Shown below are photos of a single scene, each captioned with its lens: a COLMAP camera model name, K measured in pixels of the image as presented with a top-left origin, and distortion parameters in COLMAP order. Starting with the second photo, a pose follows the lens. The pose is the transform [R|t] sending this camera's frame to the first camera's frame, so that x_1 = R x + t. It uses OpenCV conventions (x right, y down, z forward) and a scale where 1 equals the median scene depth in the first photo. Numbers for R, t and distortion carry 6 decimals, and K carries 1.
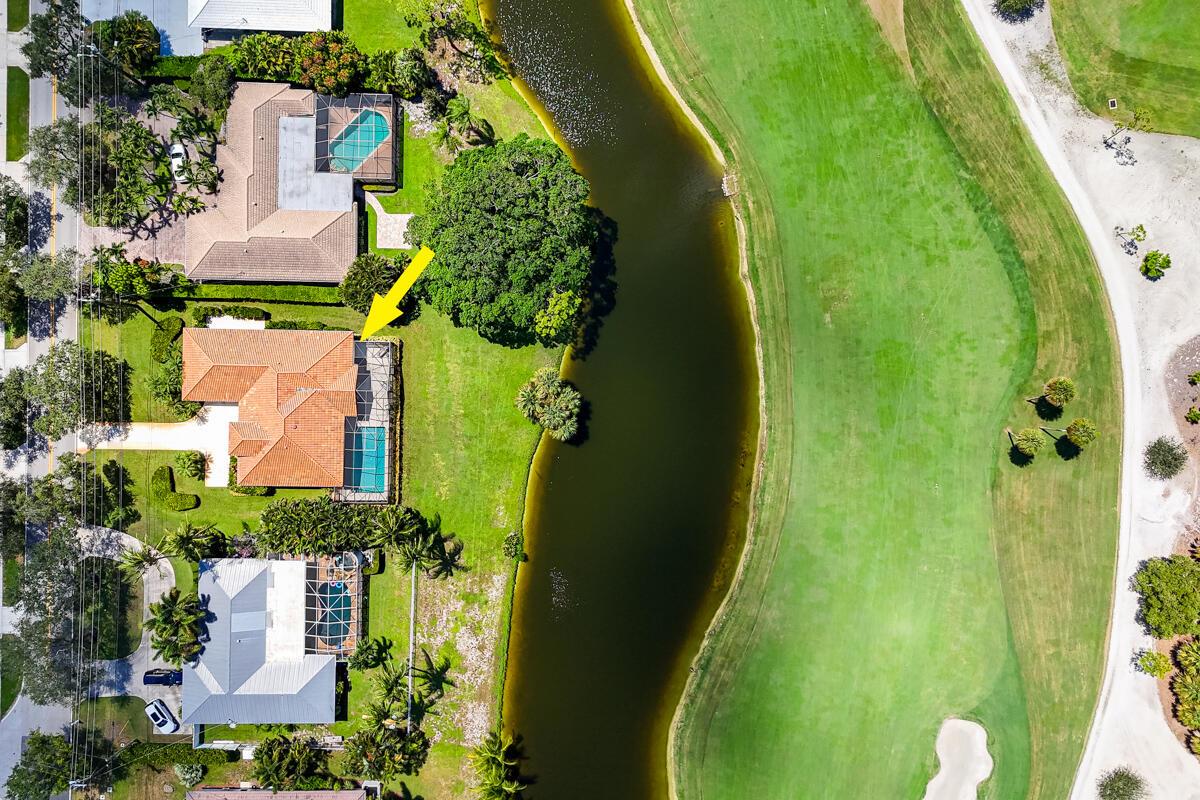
lens RADIAL K [[825.9, 0, 600.0], [0, 825.9, 400.0], [0, 0, 1]] dist [0.005753, -0.000194]
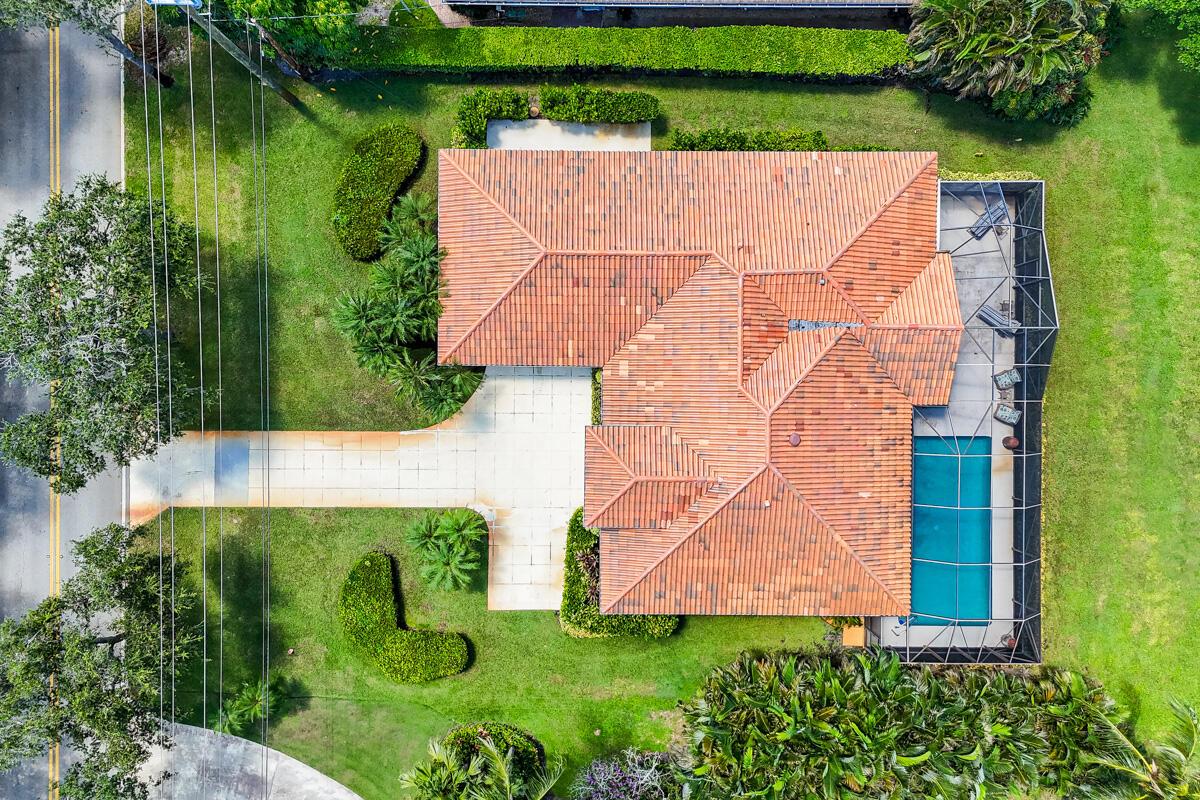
lens RADIAL K [[874.2, 0, 600.0], [0, 874.2, 400.0], [0, 0, 1]] dist [0.042814, 0.000859]
pose [[0.999199, -0.012082, -0.038148, -0.416025], [0.012113, 0.999926, 0.000601, 0.015262], [0.038137, -0.001063, 0.999272, 0.629641]]
